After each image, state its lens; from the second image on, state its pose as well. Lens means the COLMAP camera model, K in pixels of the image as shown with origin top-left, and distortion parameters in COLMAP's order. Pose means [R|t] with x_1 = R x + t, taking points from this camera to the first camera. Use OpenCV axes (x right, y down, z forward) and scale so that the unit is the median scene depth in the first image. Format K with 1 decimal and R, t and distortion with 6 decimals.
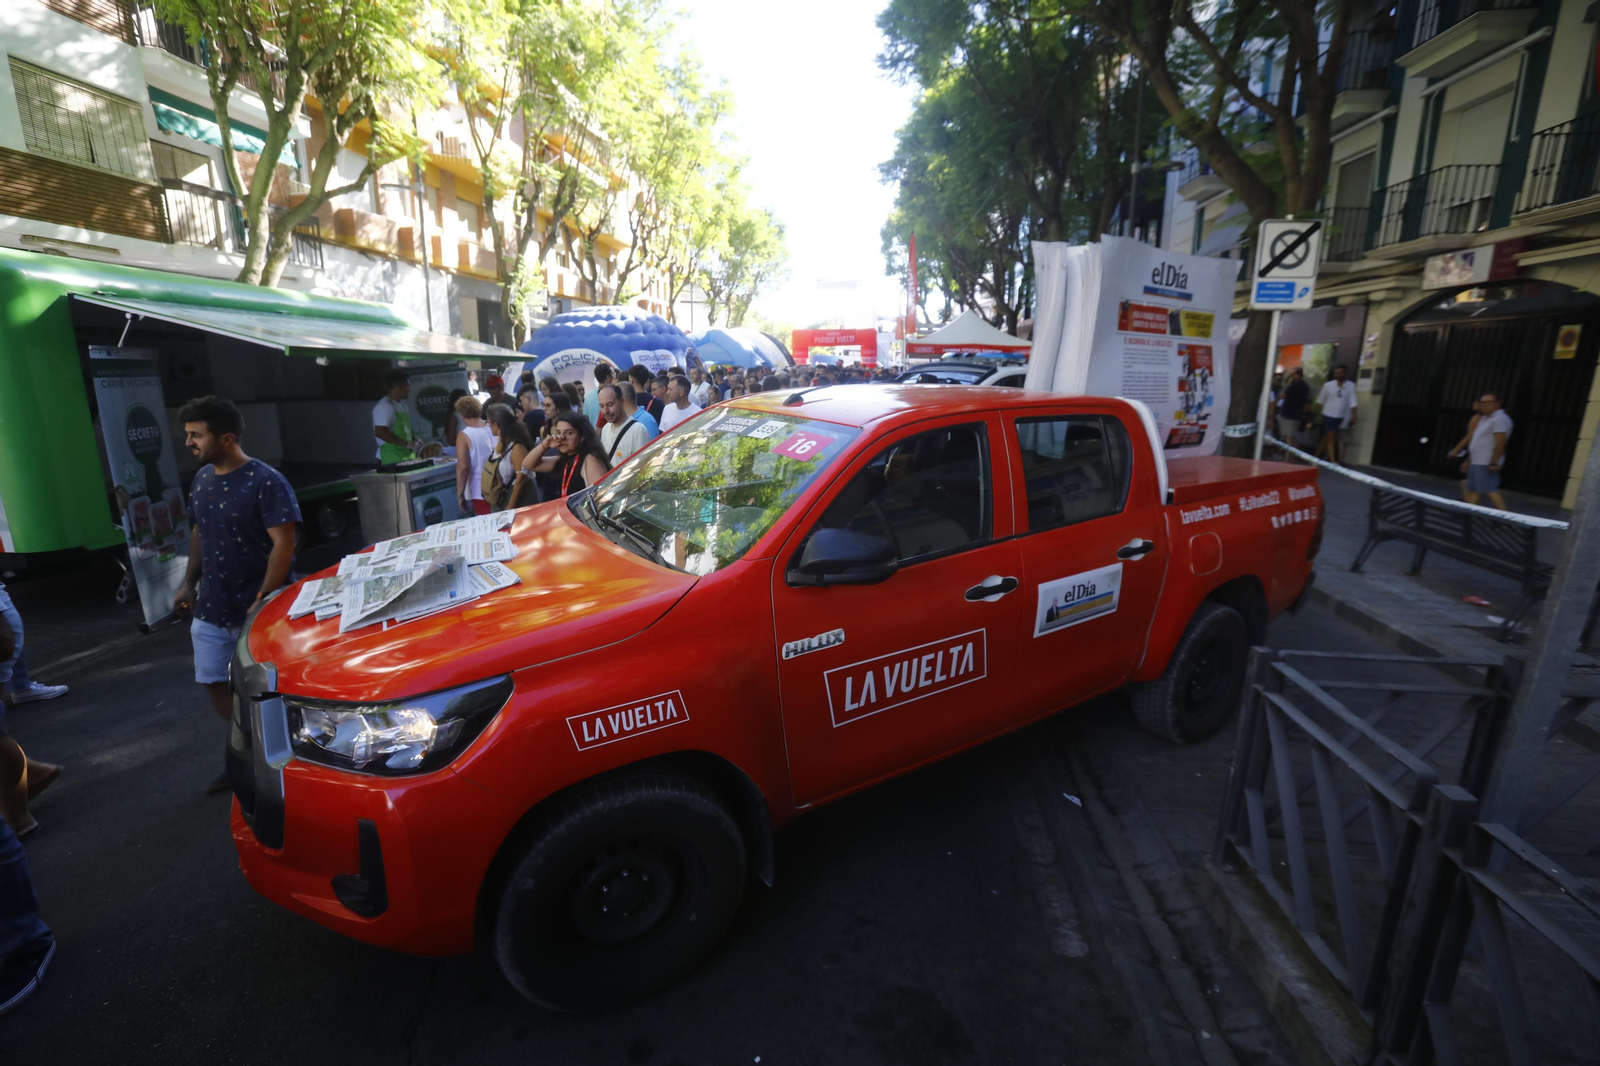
lens RADIAL K [[731.5, 0, 790.7], [0, 731.5, 535.4], [0, 0, 1]] dist [-0.066532, 0.023672]
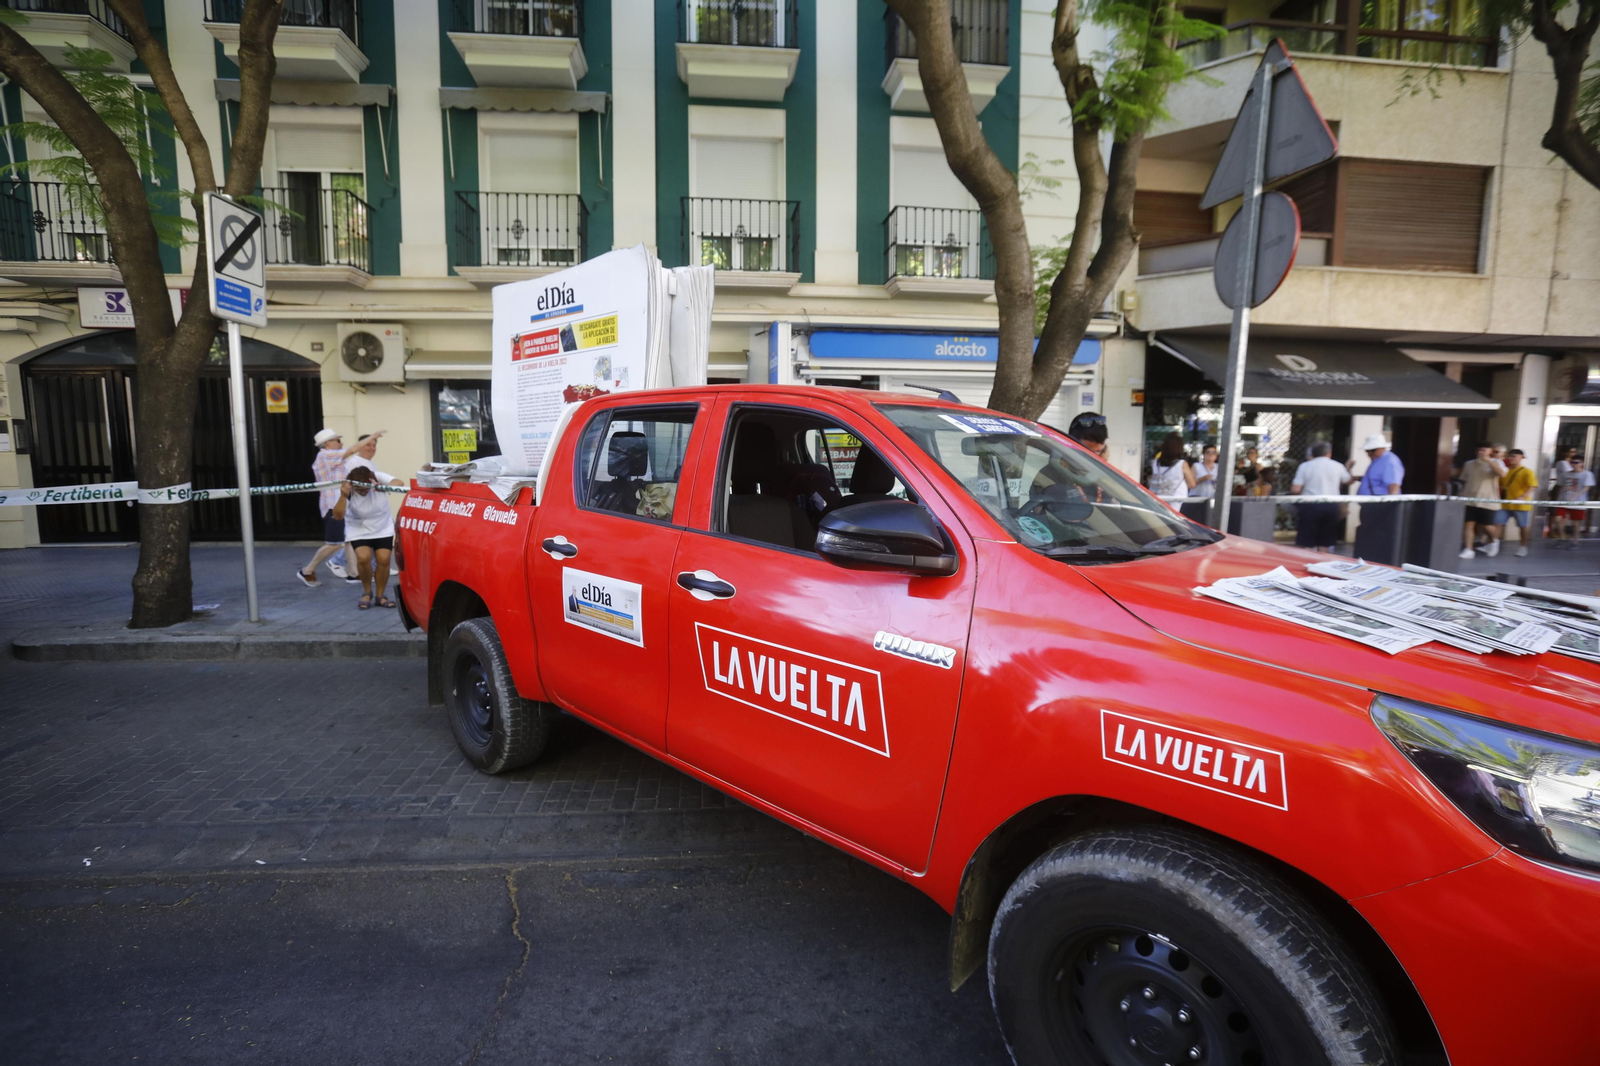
lens RADIAL K [[729.5, 0, 790.6], [0, 729.5, 536.7], [0, 0, 1]] dist [-0.064639, 0.021364]
pose [[-0.219275, -0.118126, 0.968486, -0.127994], [0.216832, 0.961919, 0.166418, -0.082606], [-0.951264, 0.246490, -0.185311, 0.514182]]
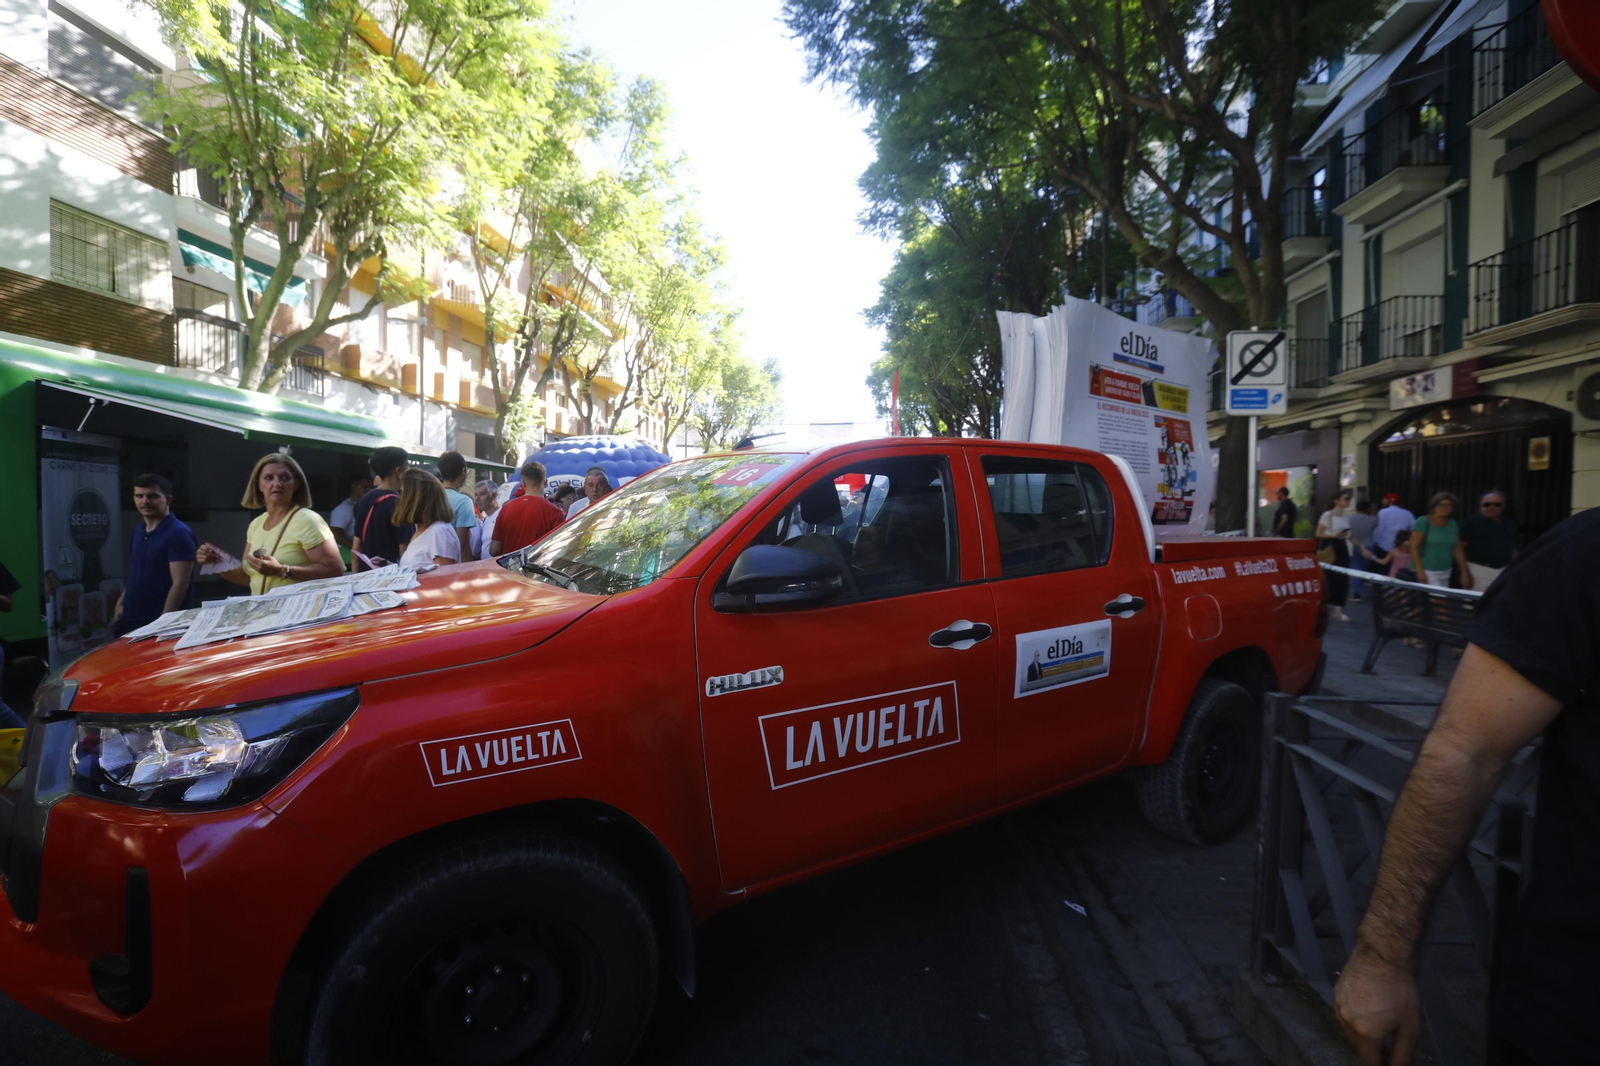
lens RADIAL K [[734.8, 0, 789.4], [0, 734.8, 534.3], [0, 0, 1]] dist [-0.078002, 0.030409]
pose [[0.999990, -0.000315, 0.004397, 0.018341], [0.001166, 0.980856, -0.194732, 0.034637], [-0.004251, 0.194736, 0.980847, 0.033085]]
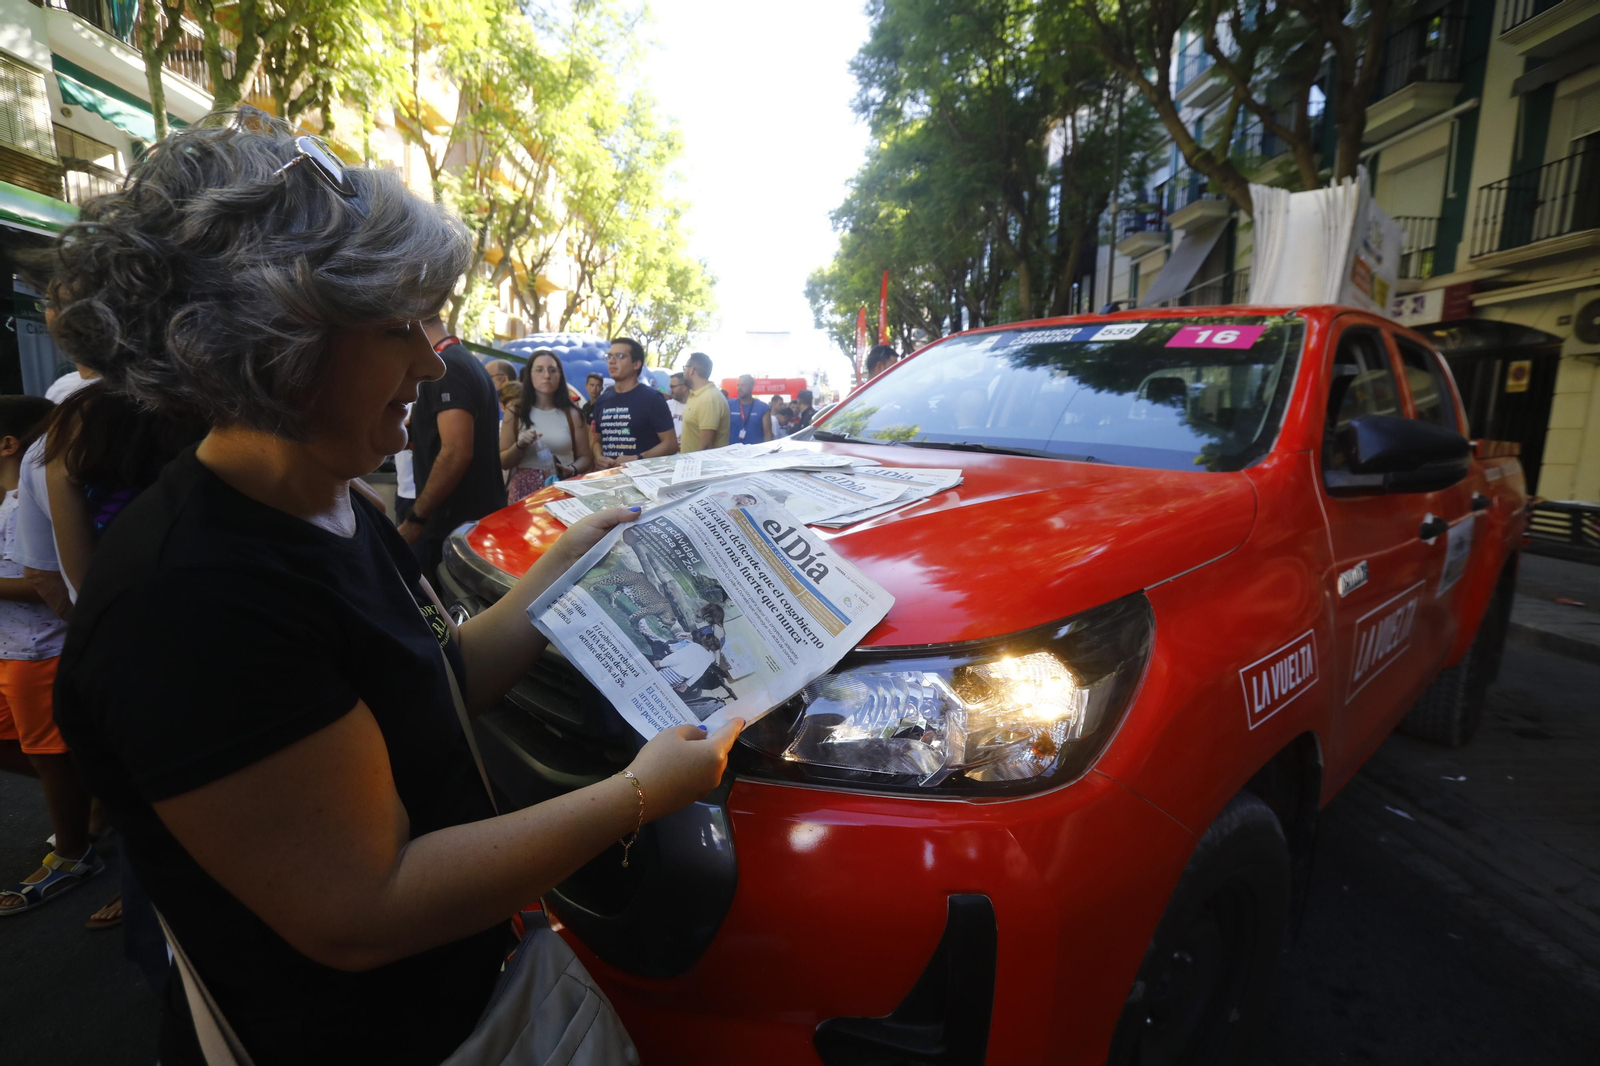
lens RADIAL K [[729.5, 0, 790.6], [0, 729.5, 536.7], [0, 0, 1]] dist [-0.064639, 0.021364]
pose [[0.992391, -0.003134, 0.123083, -0.137022], [0.012364, 0.997159, -0.074300, 0.035750], [-0.122500, 0.075257, 0.989611, 0.094174]]
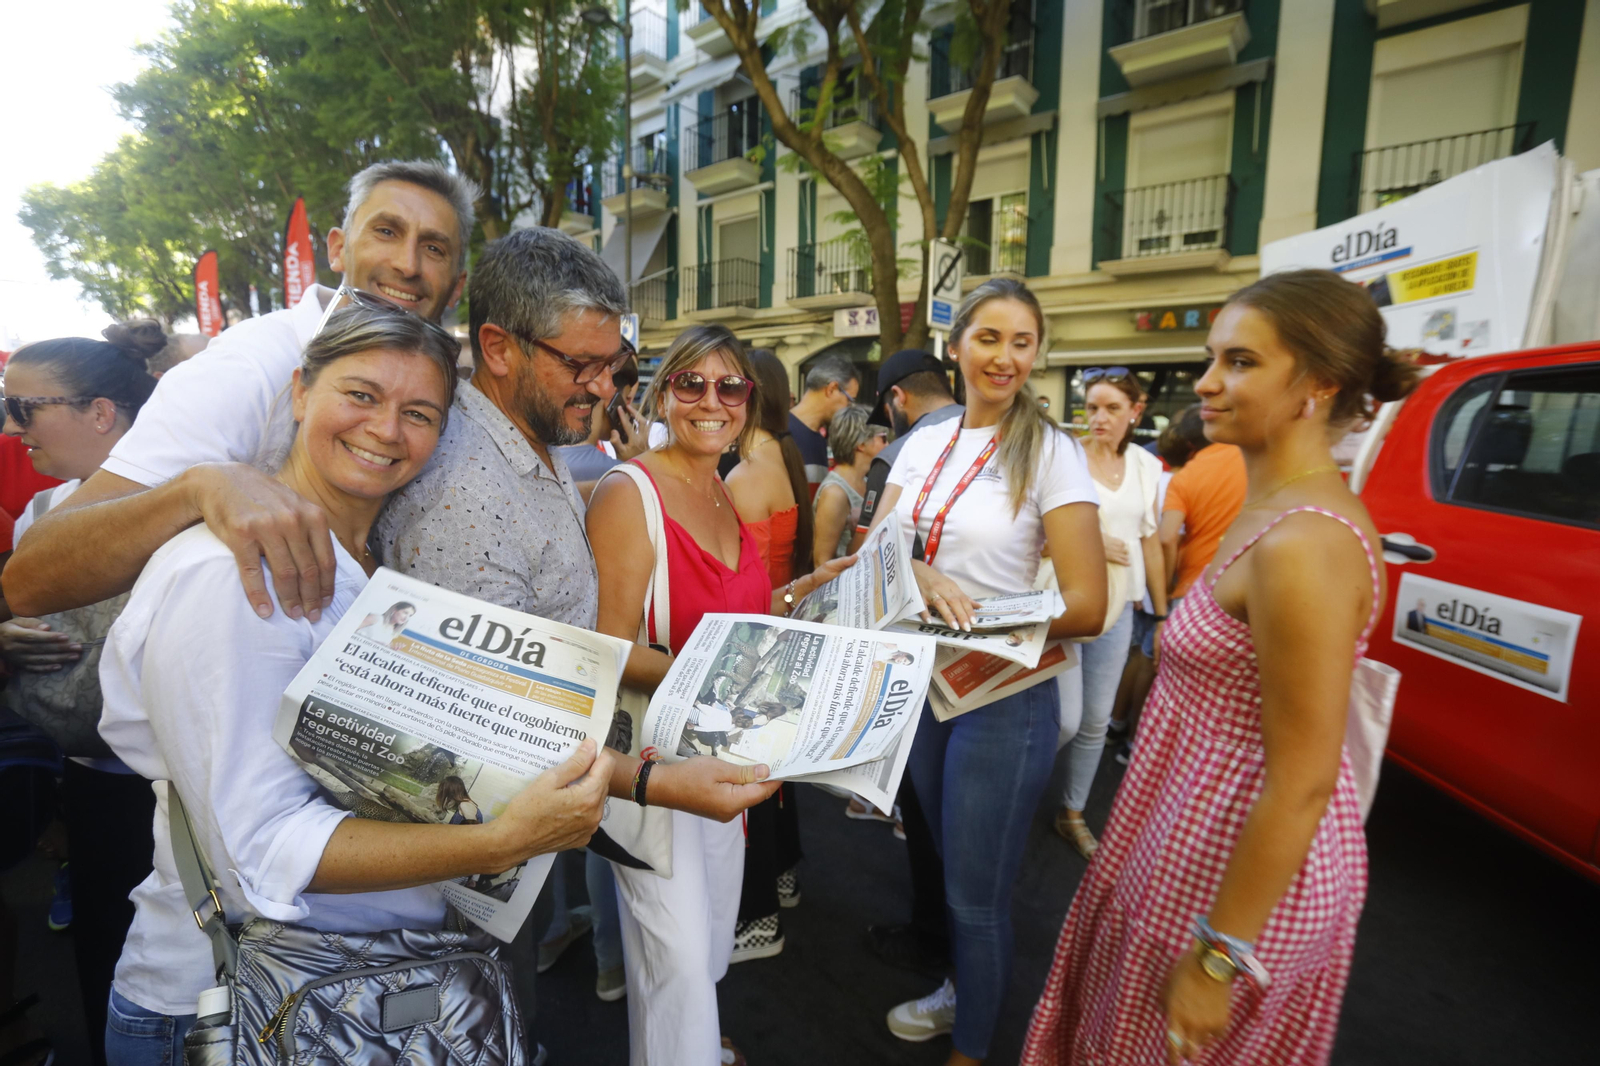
lens RADIAL K [[728.5, 0, 791.0], [0, 728.5, 539.1], [0, 0, 1]] dist [-0.069499, 0.021134]
pose [[0.546084, -0.123940, 0.828511, -0.243033], [0.176969, 0.983743, 0.030519, -0.078182], [-0.818825, 0.129955, 0.559140, 0.510180]]
